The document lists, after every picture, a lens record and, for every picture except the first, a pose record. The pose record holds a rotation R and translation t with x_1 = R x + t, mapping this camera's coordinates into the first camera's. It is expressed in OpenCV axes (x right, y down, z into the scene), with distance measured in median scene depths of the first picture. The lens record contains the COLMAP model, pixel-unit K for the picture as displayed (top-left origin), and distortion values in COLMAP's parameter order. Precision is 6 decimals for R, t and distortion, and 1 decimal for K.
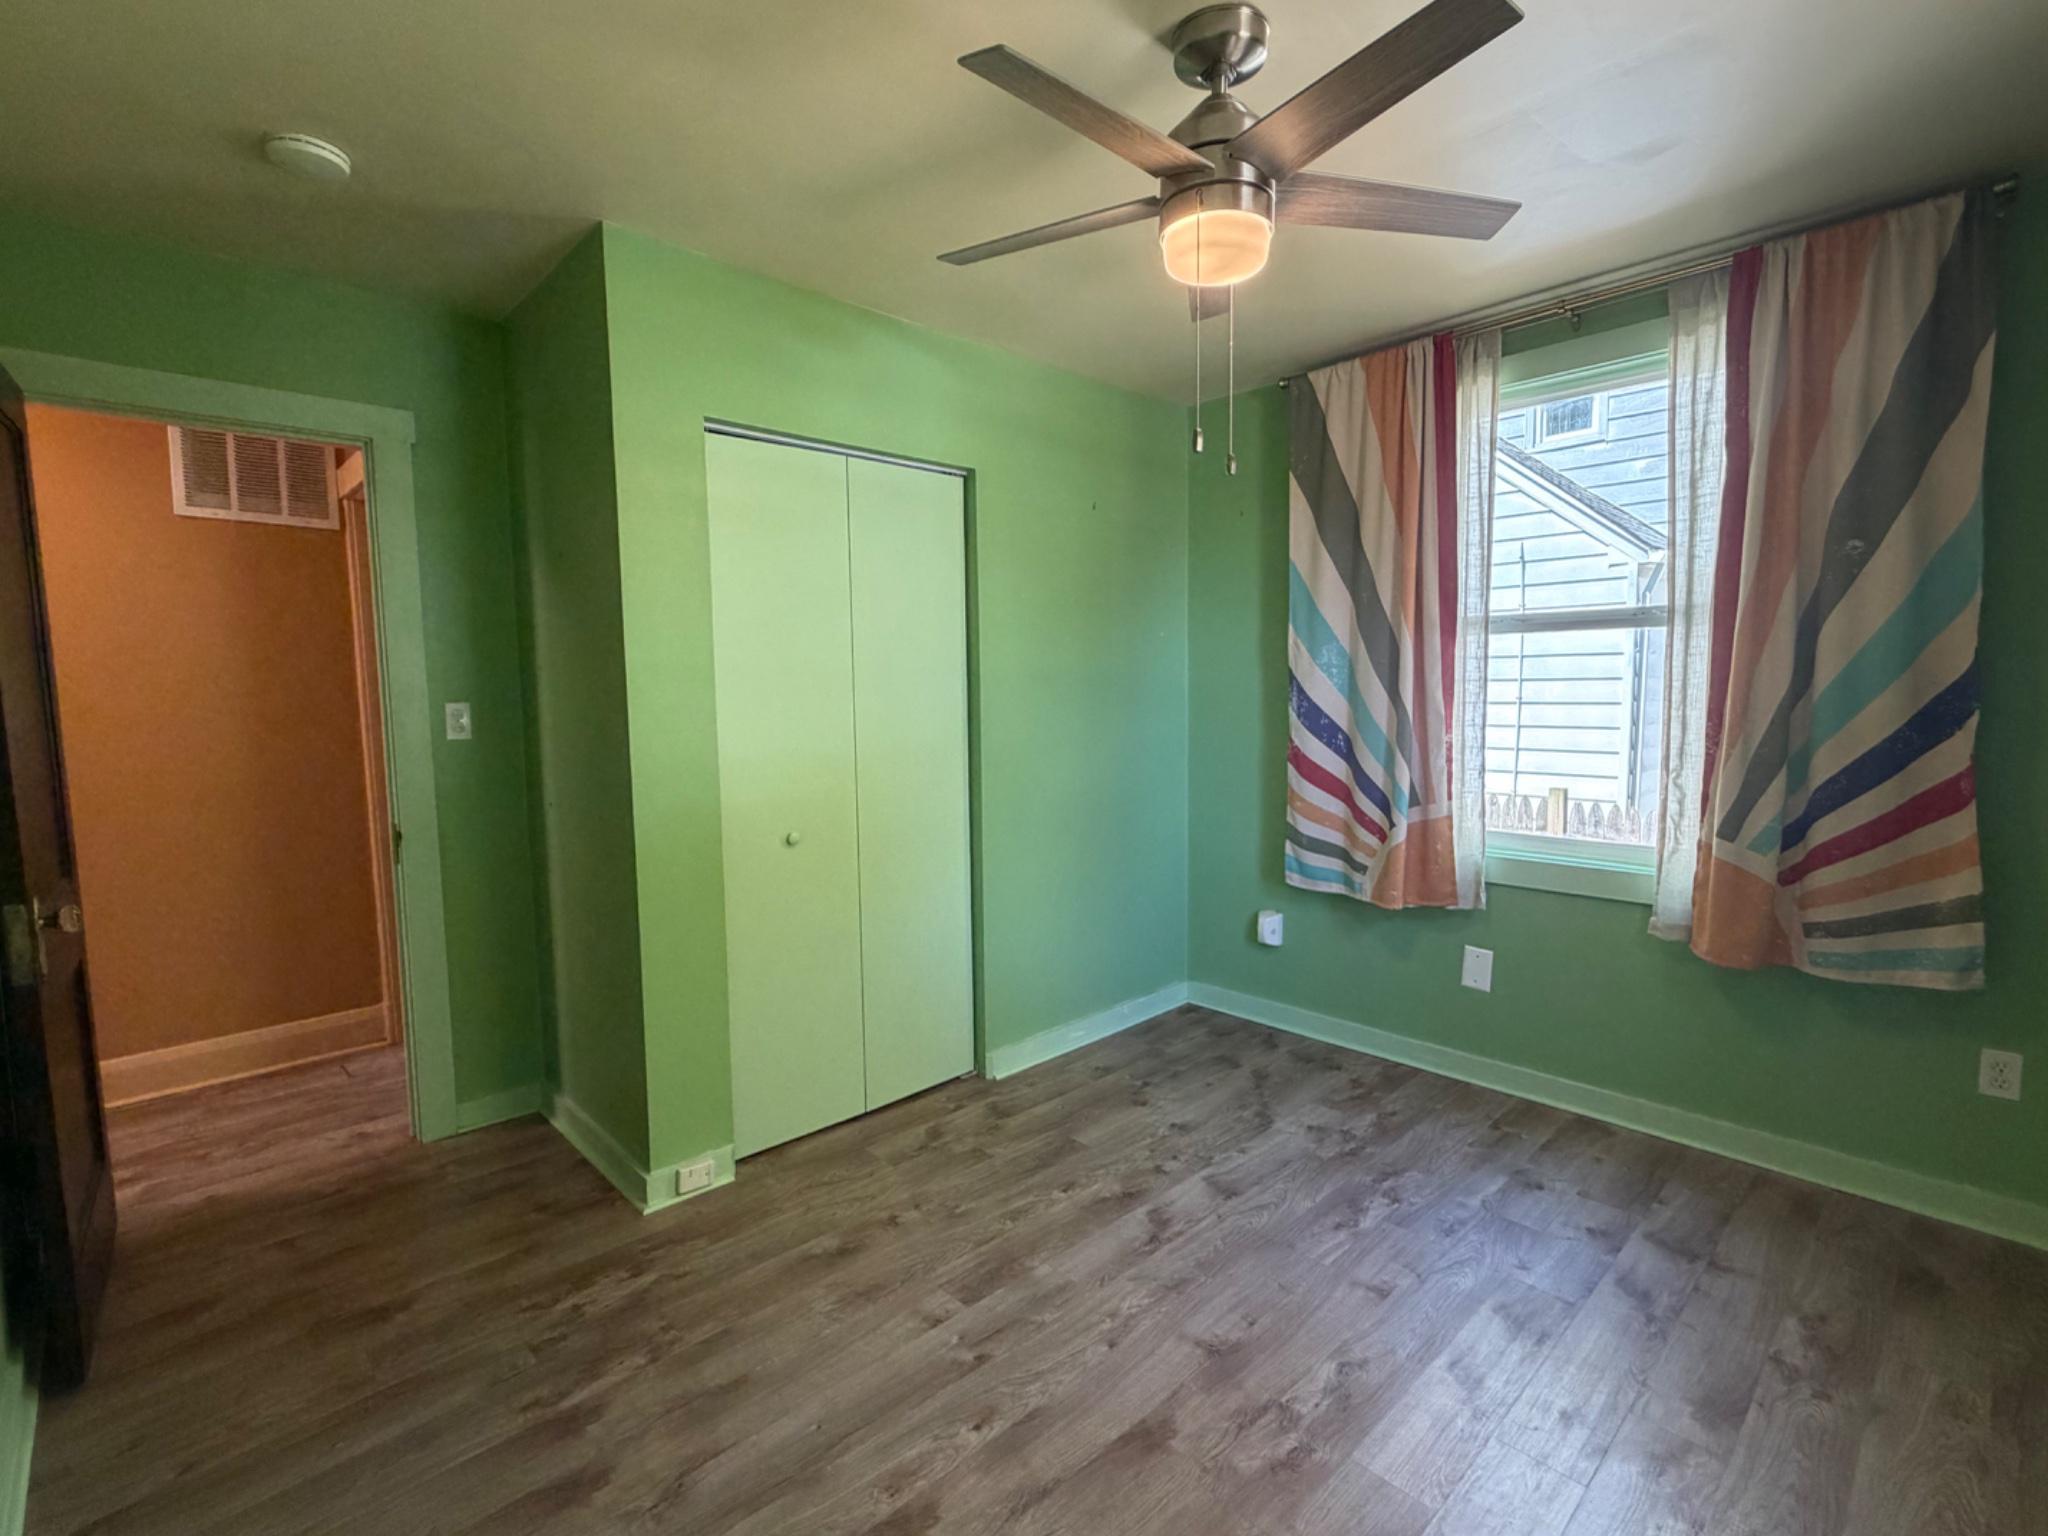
lens RADIAL K [[949.1, 0, 1019.9], [0, 949.1, 770.5], [0, 0, 1]] dist [-0.001863, -0.000100]
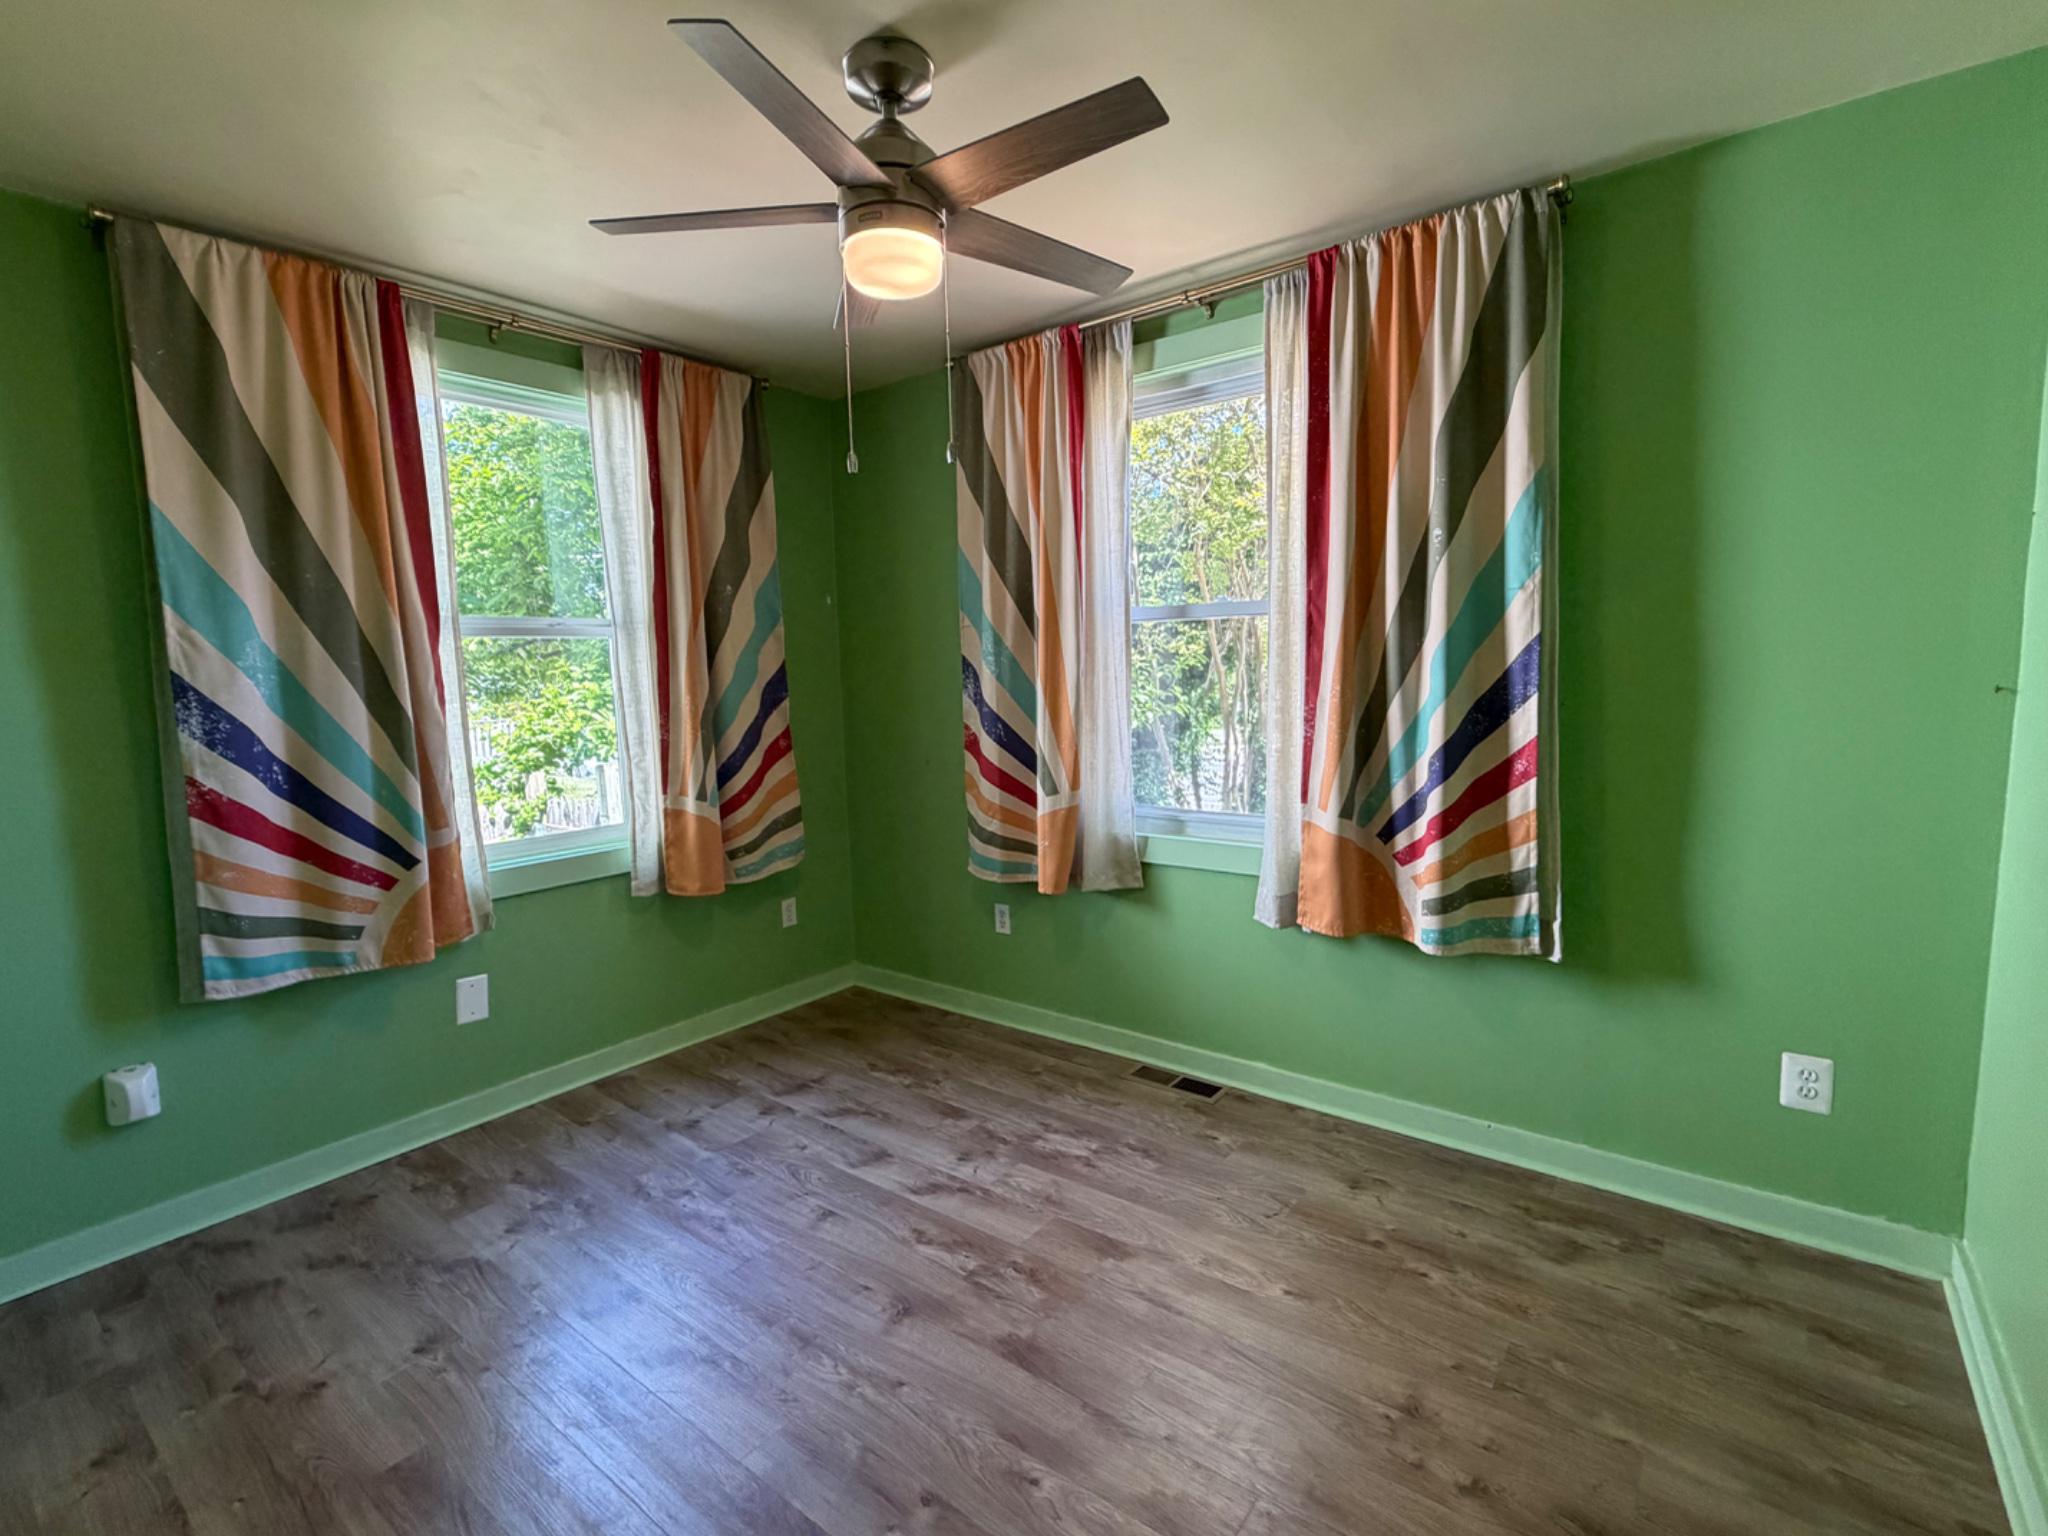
lens RADIAL K [[949.1, 0, 1020.2], [0, 949.1, 771.1], [0, 0, 1]] dist [-0.001863, -0.000100]
pose [[-0.155579, -0.092339, 0.983498, -0.530029], [0.117180, 0.986866, 0.111191, -0.054436], [-0.980849, 0.132545, -0.142715, 0.632326]]
